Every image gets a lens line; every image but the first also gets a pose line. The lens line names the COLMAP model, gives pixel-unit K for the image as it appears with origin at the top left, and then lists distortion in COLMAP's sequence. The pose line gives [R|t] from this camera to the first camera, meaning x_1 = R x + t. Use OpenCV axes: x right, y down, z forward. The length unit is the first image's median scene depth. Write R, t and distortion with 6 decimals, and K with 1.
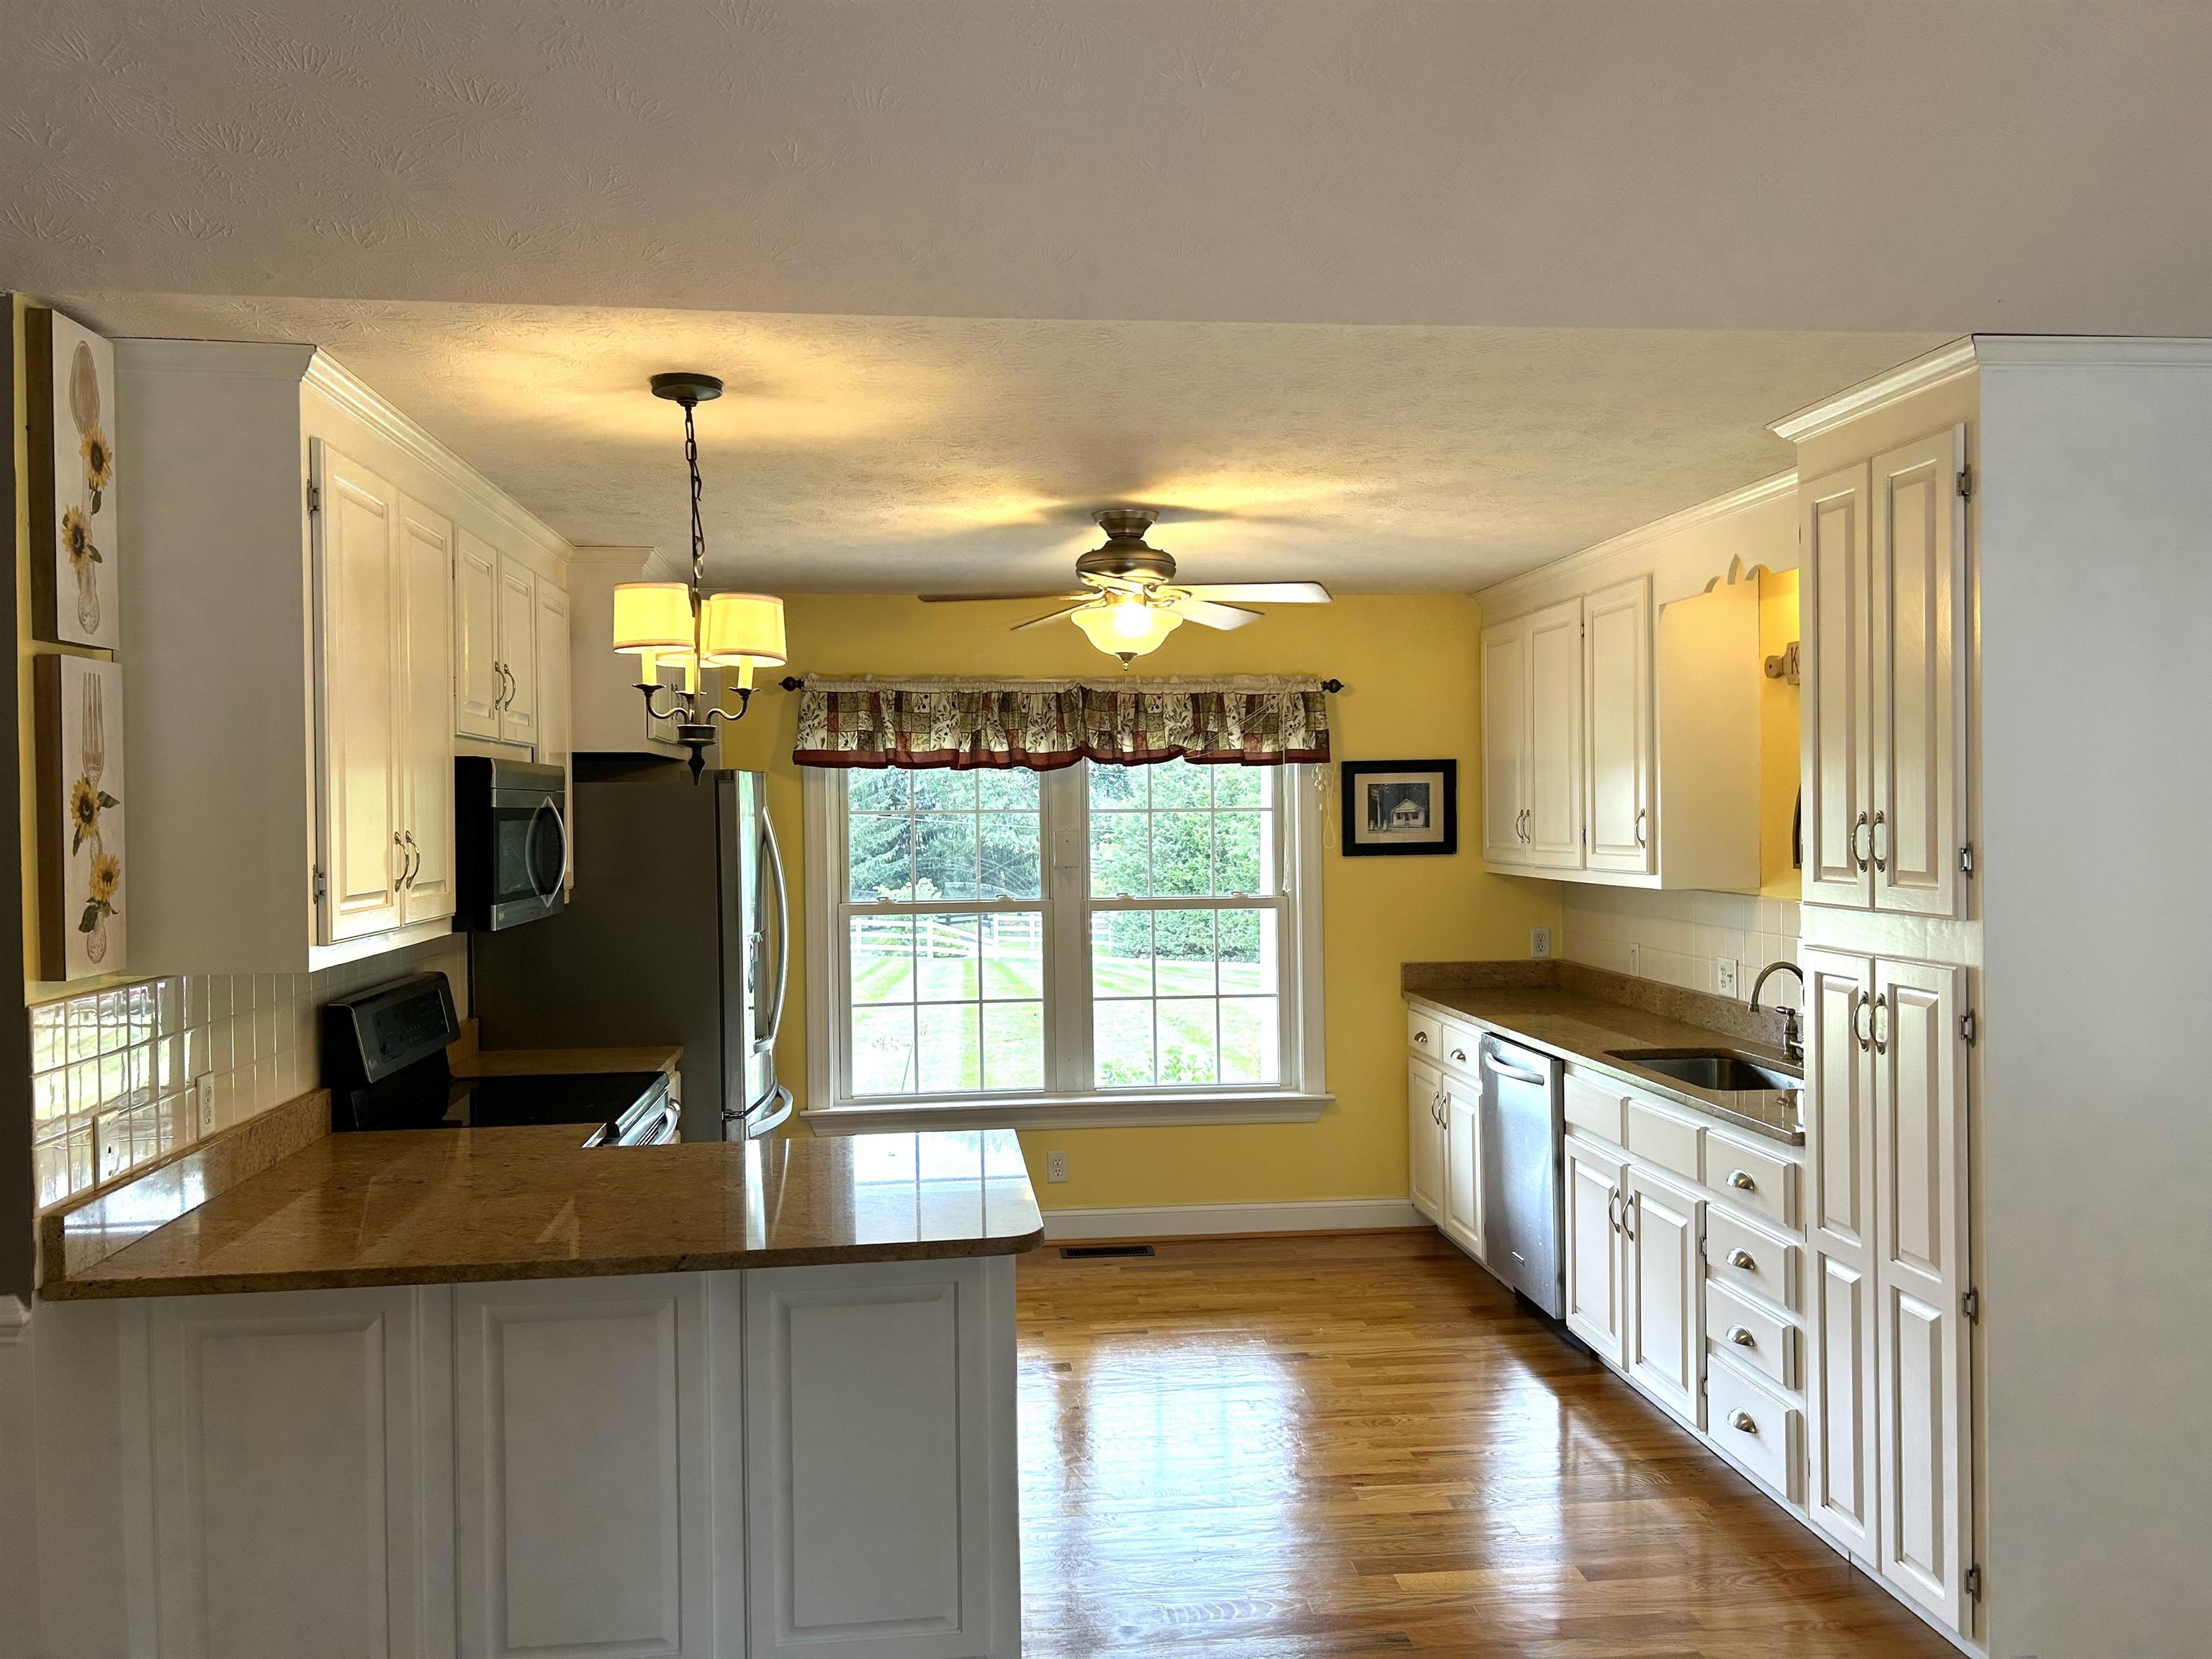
lens RADIAL K [[1711.2, 0, 1101.5], [0, 1711.2, 826.4], [0, 0, 1]] dist [0.015498, -0.013692]
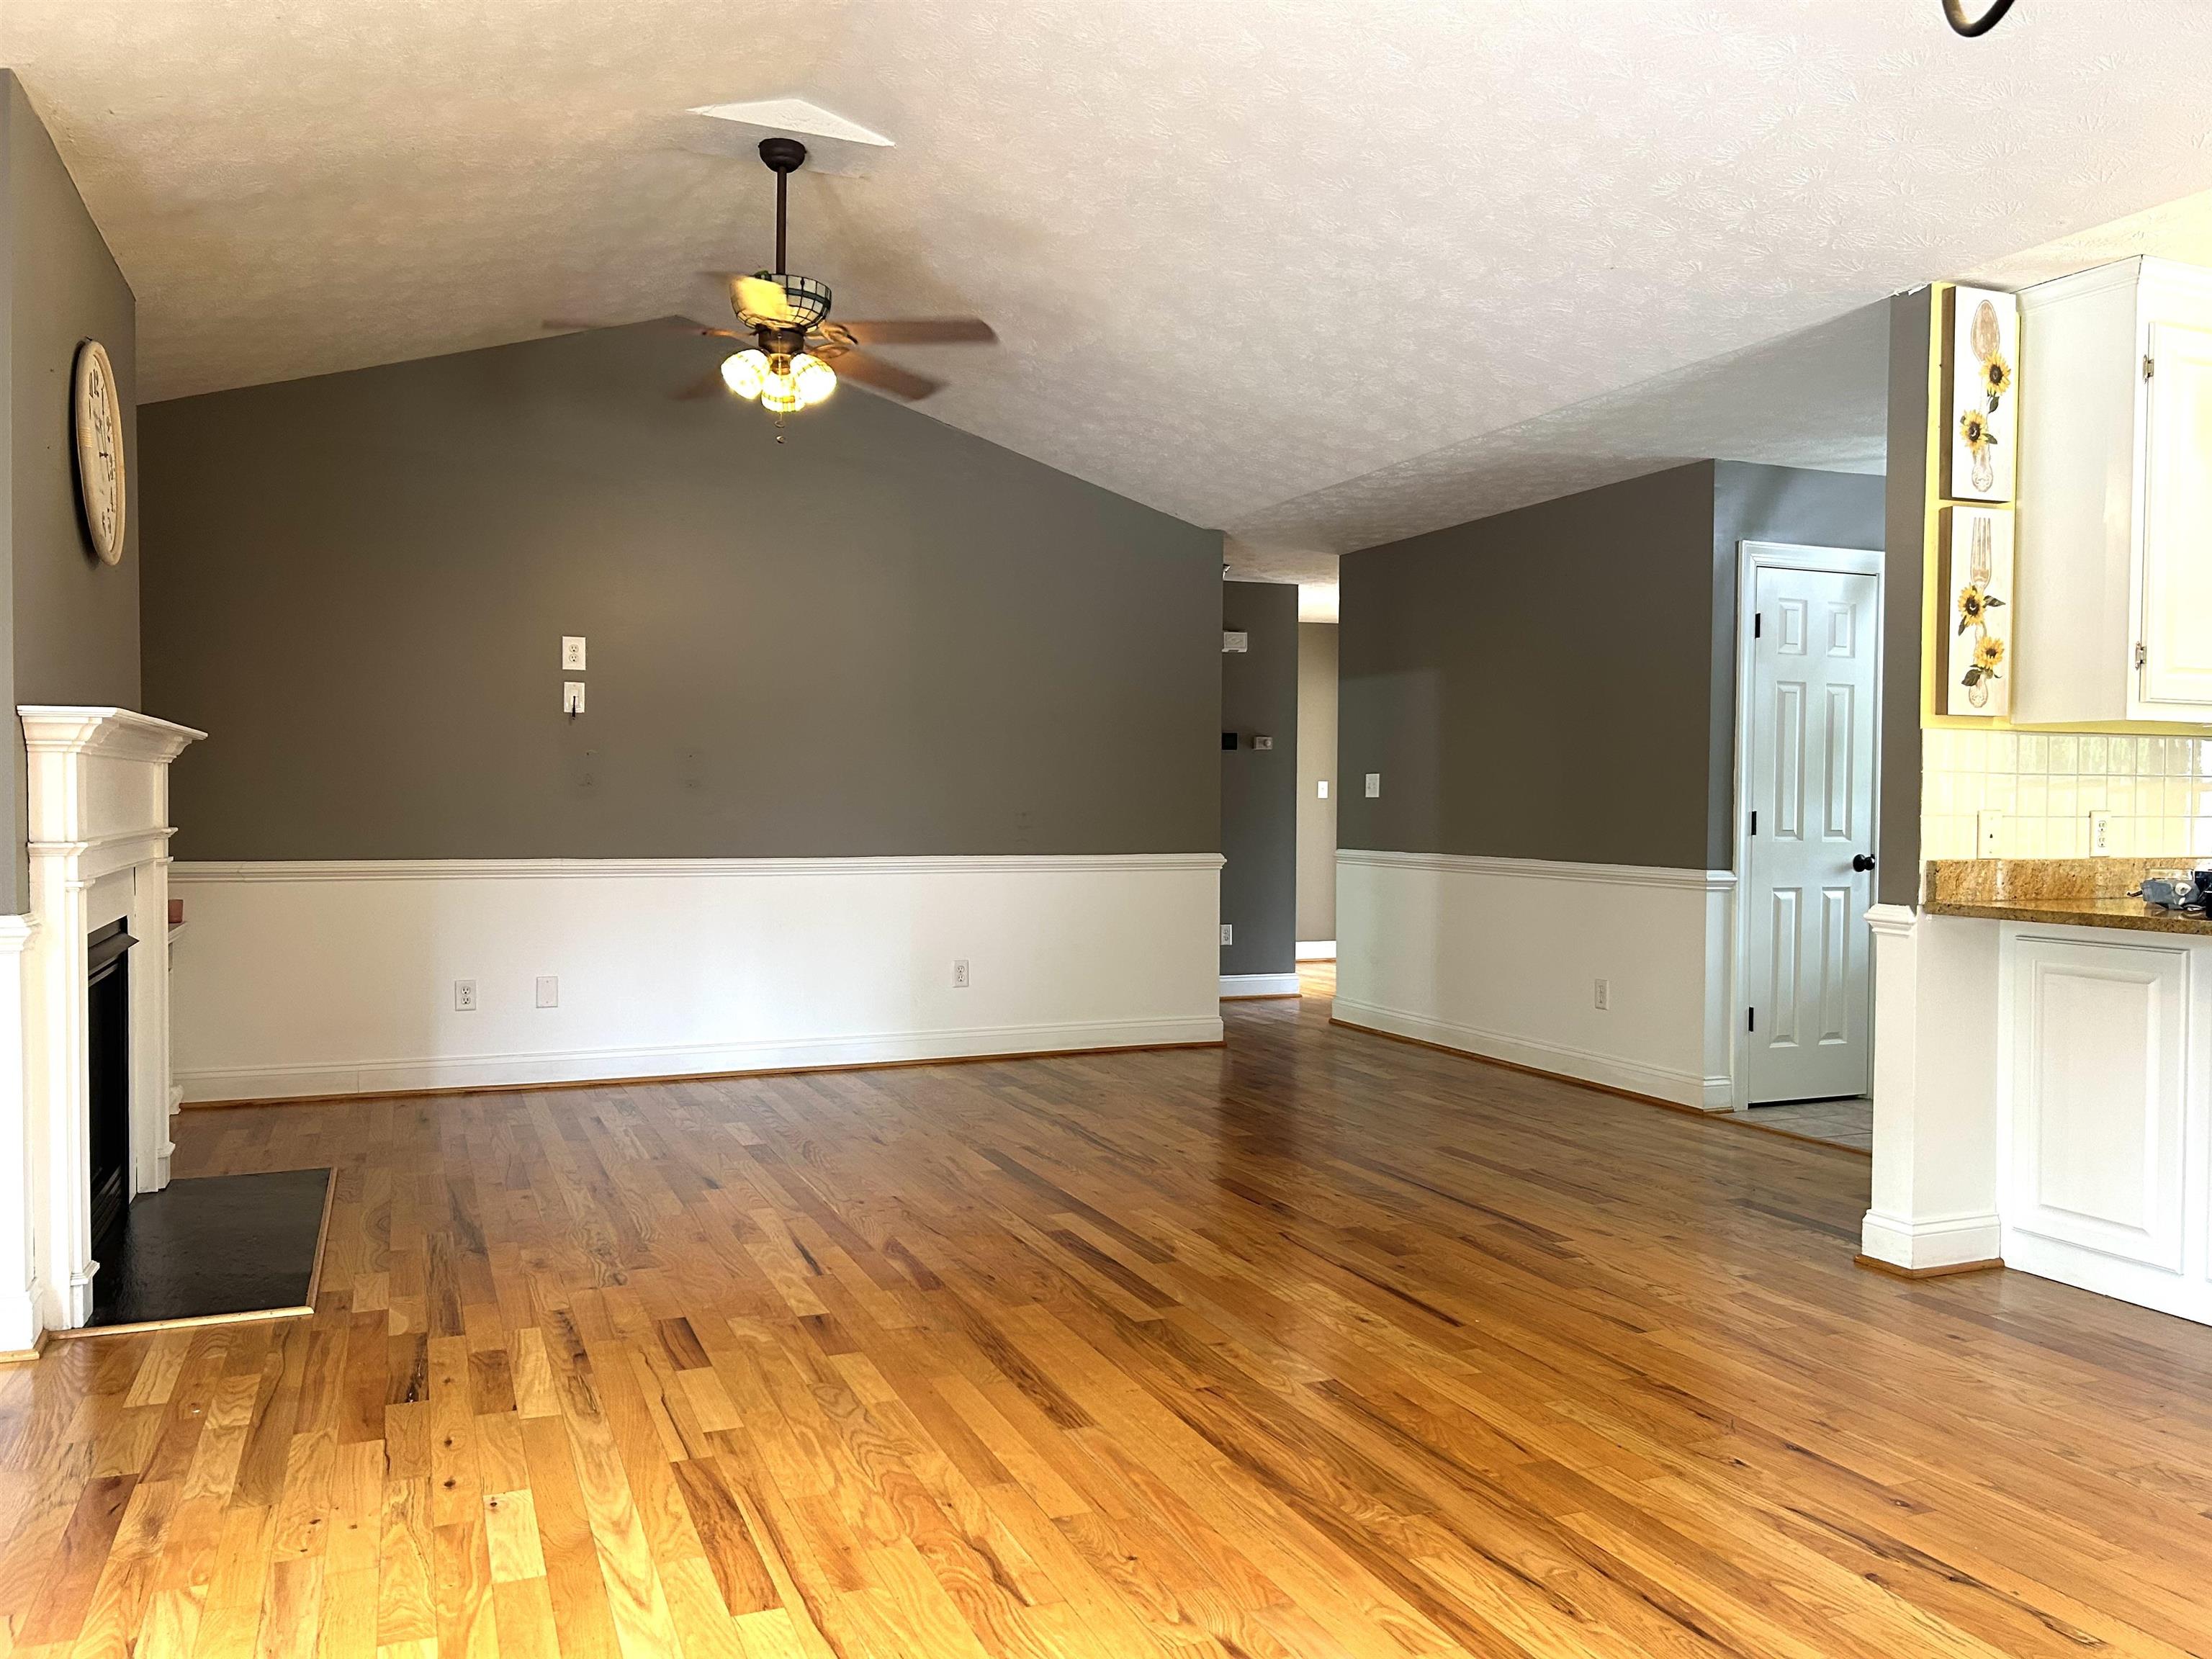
lens RADIAL K [[1711.2, 0, 1108.4], [0, 1711.2, 827.1], [0, 0, 1]] dist [0.015498, -0.013692]
pose [[0.286903, 0.034172, -0.957350, 0.661757], [-0.021019, 0.999348, 0.029372, 0.157582], [0.957729, 0.011696, 0.287434, -0.180610]]
